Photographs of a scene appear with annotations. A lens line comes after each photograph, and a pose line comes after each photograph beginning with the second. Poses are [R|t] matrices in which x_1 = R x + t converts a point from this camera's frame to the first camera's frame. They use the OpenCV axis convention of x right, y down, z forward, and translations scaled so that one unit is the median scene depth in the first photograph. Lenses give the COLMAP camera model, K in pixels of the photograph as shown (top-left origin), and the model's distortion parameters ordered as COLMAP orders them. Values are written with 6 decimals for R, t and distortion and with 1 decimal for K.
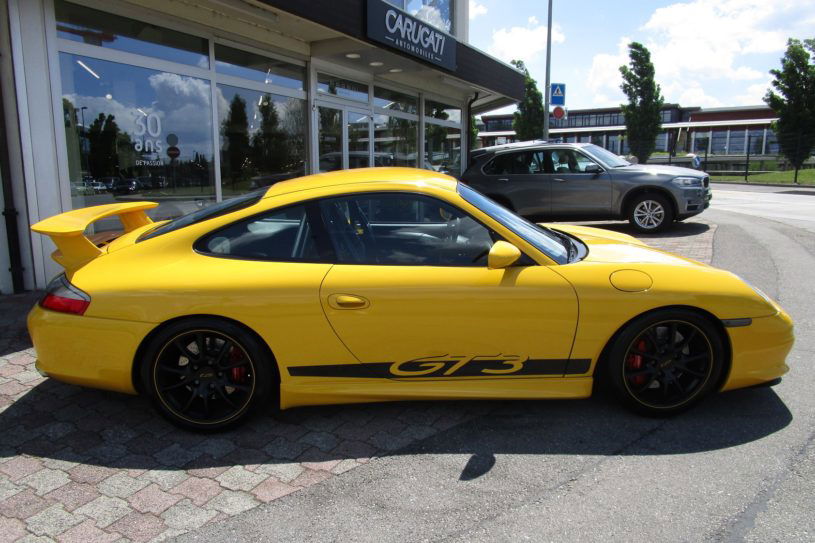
lens RADIAL K [[574.5, 0, 398.4], [0, 574.5, 272.2], [0, 0, 1]] dist [-0.019016, 0.002043]
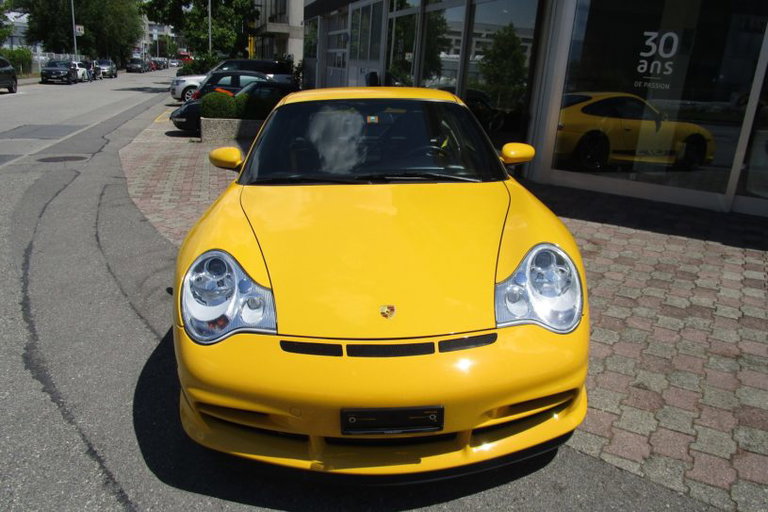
lens RADIAL K [[592.0, 0, 407.9], [0, 592.0, 258.8], [0, 0, 1]] dist [-0.020403, -0.002420]
pose [[0.038027, 0.316615, -0.947792, 1.344874], [-0.226421, 0.926539, 0.300431, -0.274697], [0.973287, 0.203176, 0.106922, 1.208553]]
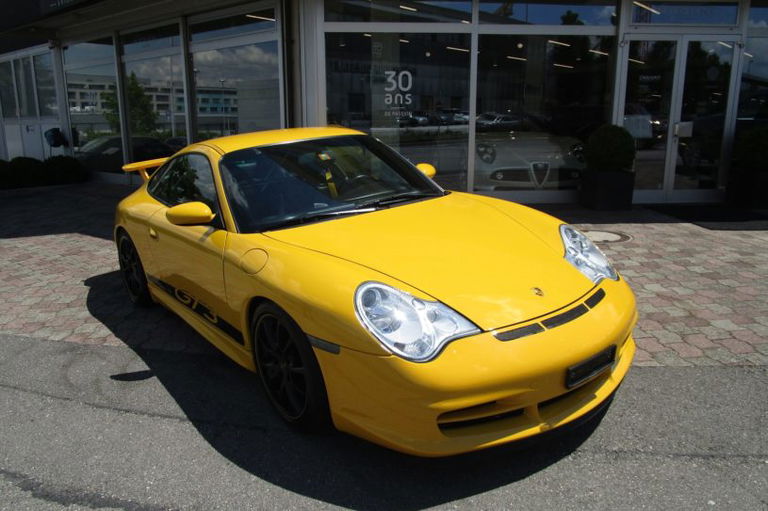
lens RADIAL K [[568.8, 0, 384.0], [0, 568.8, 255.5], [0, 0, 1]] dist [-0.012243, -0.003113]
pose [[0.576583, 0.189079, -0.794860, 1.227961], [-0.122773, 0.981858, 0.144503, -0.150539], [0.807762, 0.014269, 0.589336, 0.616718]]
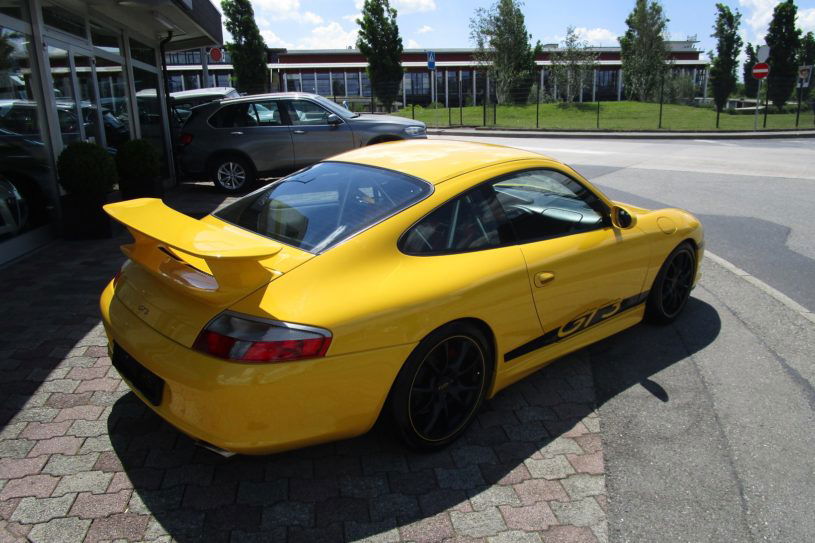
lens RADIAL K [[599.9, 0, 413.1], [0, 599.9, 256.7], [0, 0, 1]] dist [-0.011387, 0.001090]
pose [[0.771631, -0.153078, 0.617375, -0.897386], [0.113586, 0.988169, 0.103051, -0.122615], [-0.625846, -0.009392, 0.779890, 0.277636]]
